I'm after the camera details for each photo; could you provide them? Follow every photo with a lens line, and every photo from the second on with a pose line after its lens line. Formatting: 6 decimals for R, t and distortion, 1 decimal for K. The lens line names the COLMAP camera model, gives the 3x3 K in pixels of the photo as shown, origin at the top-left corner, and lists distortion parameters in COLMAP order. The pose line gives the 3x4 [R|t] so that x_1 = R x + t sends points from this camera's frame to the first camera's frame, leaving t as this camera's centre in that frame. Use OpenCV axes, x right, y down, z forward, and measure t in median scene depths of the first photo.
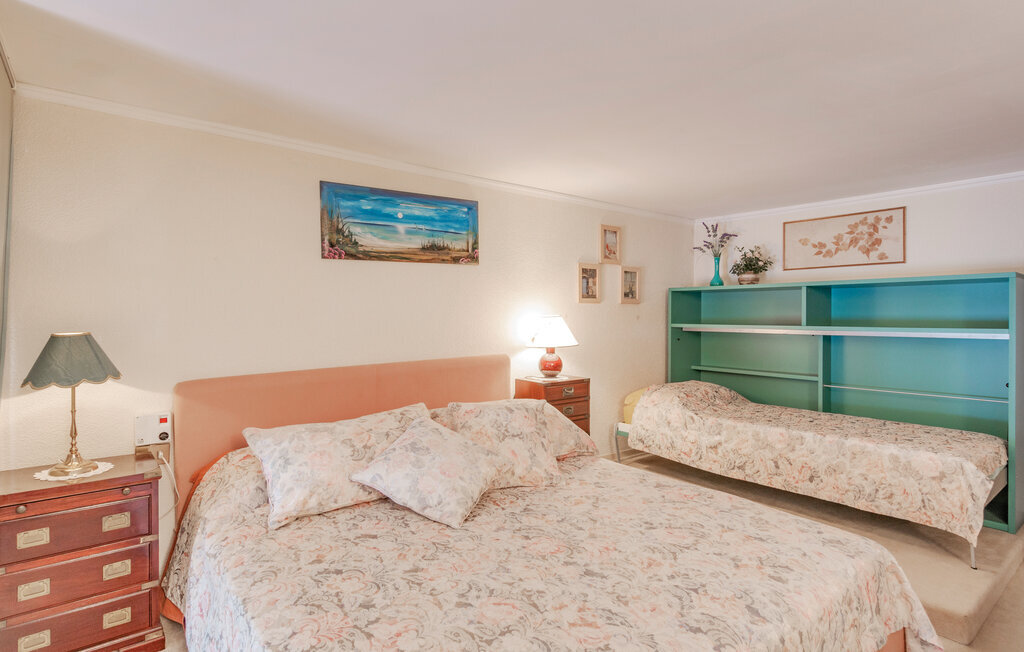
lens RADIAL K [[537.8, 0, 508.6], [0, 537.8, 319.8], [0, 0, 1]] dist [0.000967, 0.000098]
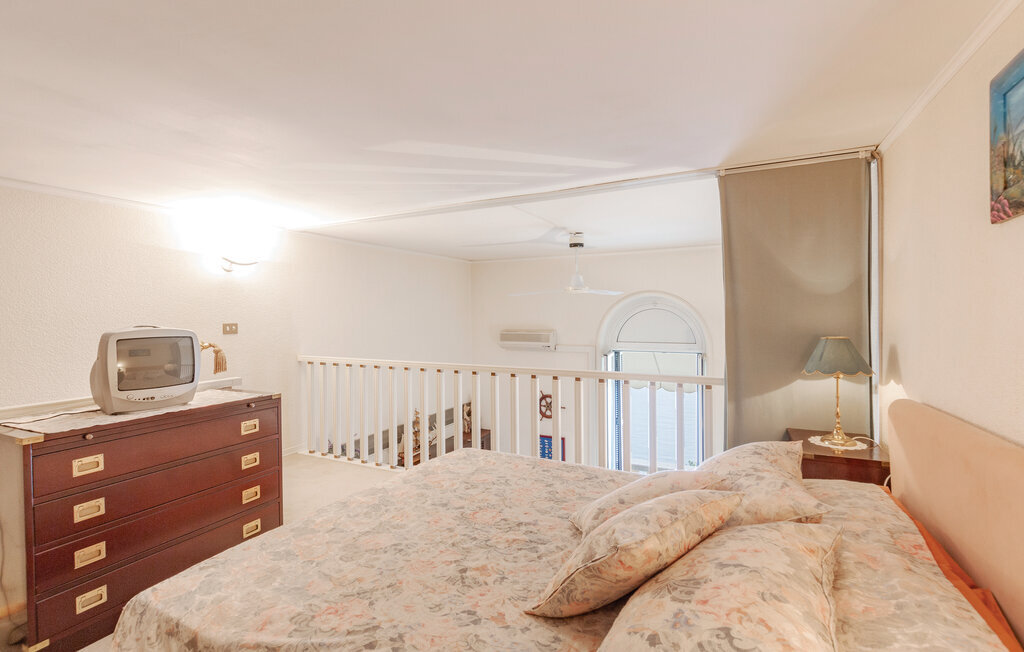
lens RADIAL K [[470.6, 0, 509.4], [0, 470.6, 323.4], [0, 0, 1]] dist [-0.001974, -0.000404]
pose [[-0.907544, 0.010578, -0.419823, 0.497519], [-0.000773, 0.999639, 0.026858, -0.051788], [0.419955, 0.024699, -0.907209, 2.127598]]
